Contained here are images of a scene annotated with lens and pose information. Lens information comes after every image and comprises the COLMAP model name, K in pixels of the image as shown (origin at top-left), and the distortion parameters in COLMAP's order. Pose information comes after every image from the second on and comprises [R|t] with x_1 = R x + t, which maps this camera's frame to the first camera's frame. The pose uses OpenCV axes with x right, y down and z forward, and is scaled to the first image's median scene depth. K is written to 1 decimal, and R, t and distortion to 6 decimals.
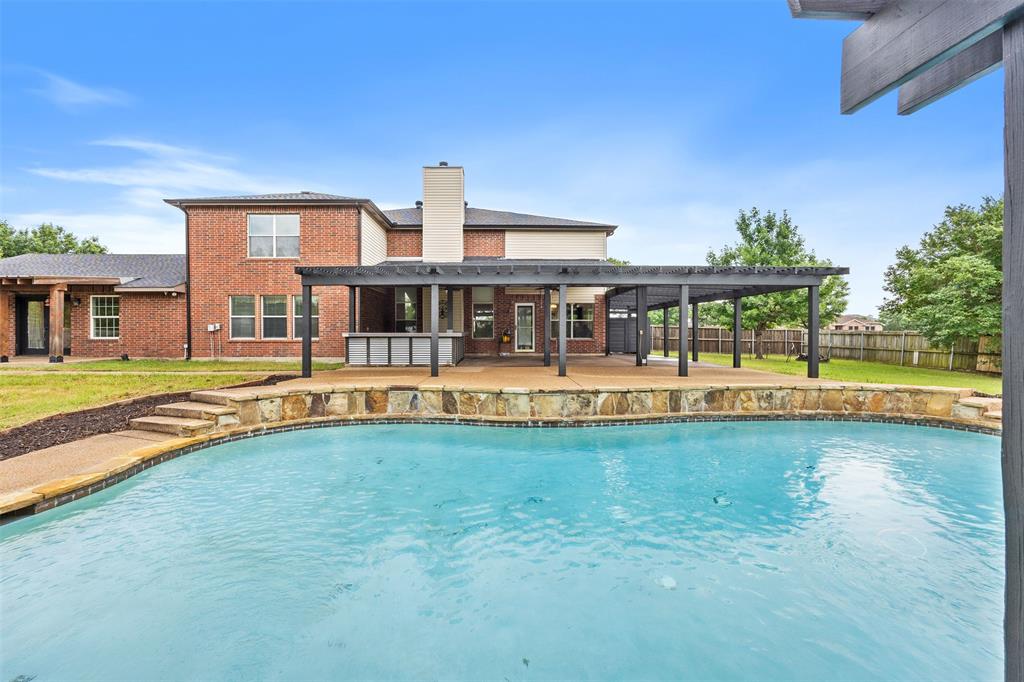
lens RADIAL K [[394.8, 0, 509.0], [0, 394.8, 336.8], [0, 0, 1]] dist [-0.001497, -0.000139]
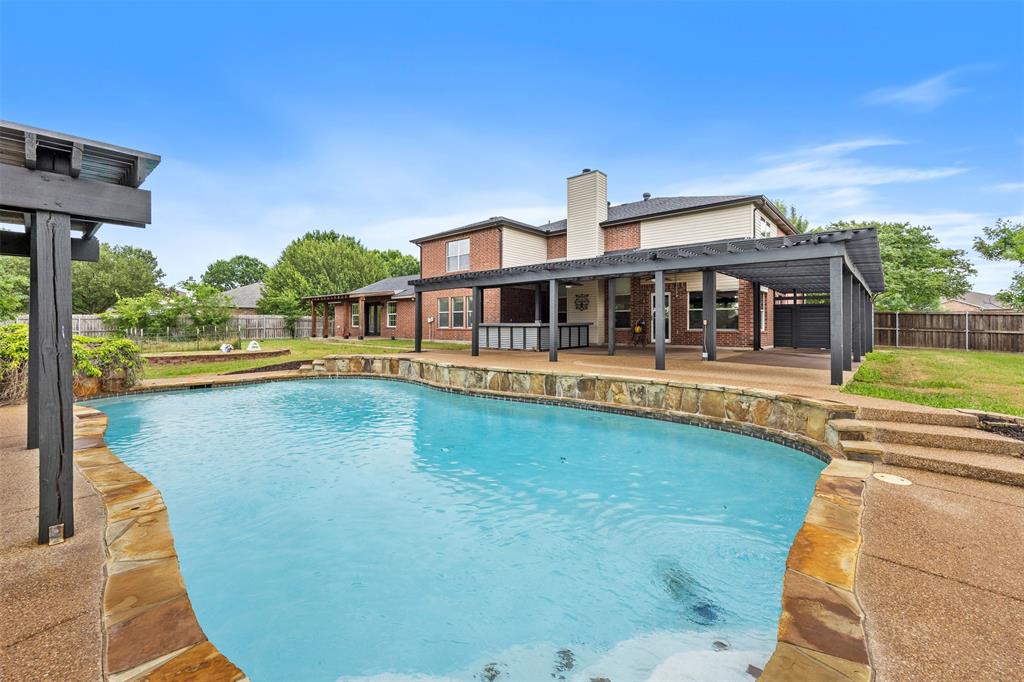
lens RADIAL K [[383.7, 0, 513.0], [0, 383.7, 324.3], [0, 0, 1]] dist [-0.000530, -0.000033]
pose [[0.776627, 0.000853, -0.629960, 0.992262], [-0.006825, 0.999952, -0.007059, 0.004046], [0.629923, 0.009782, 0.776596, 0.114488]]
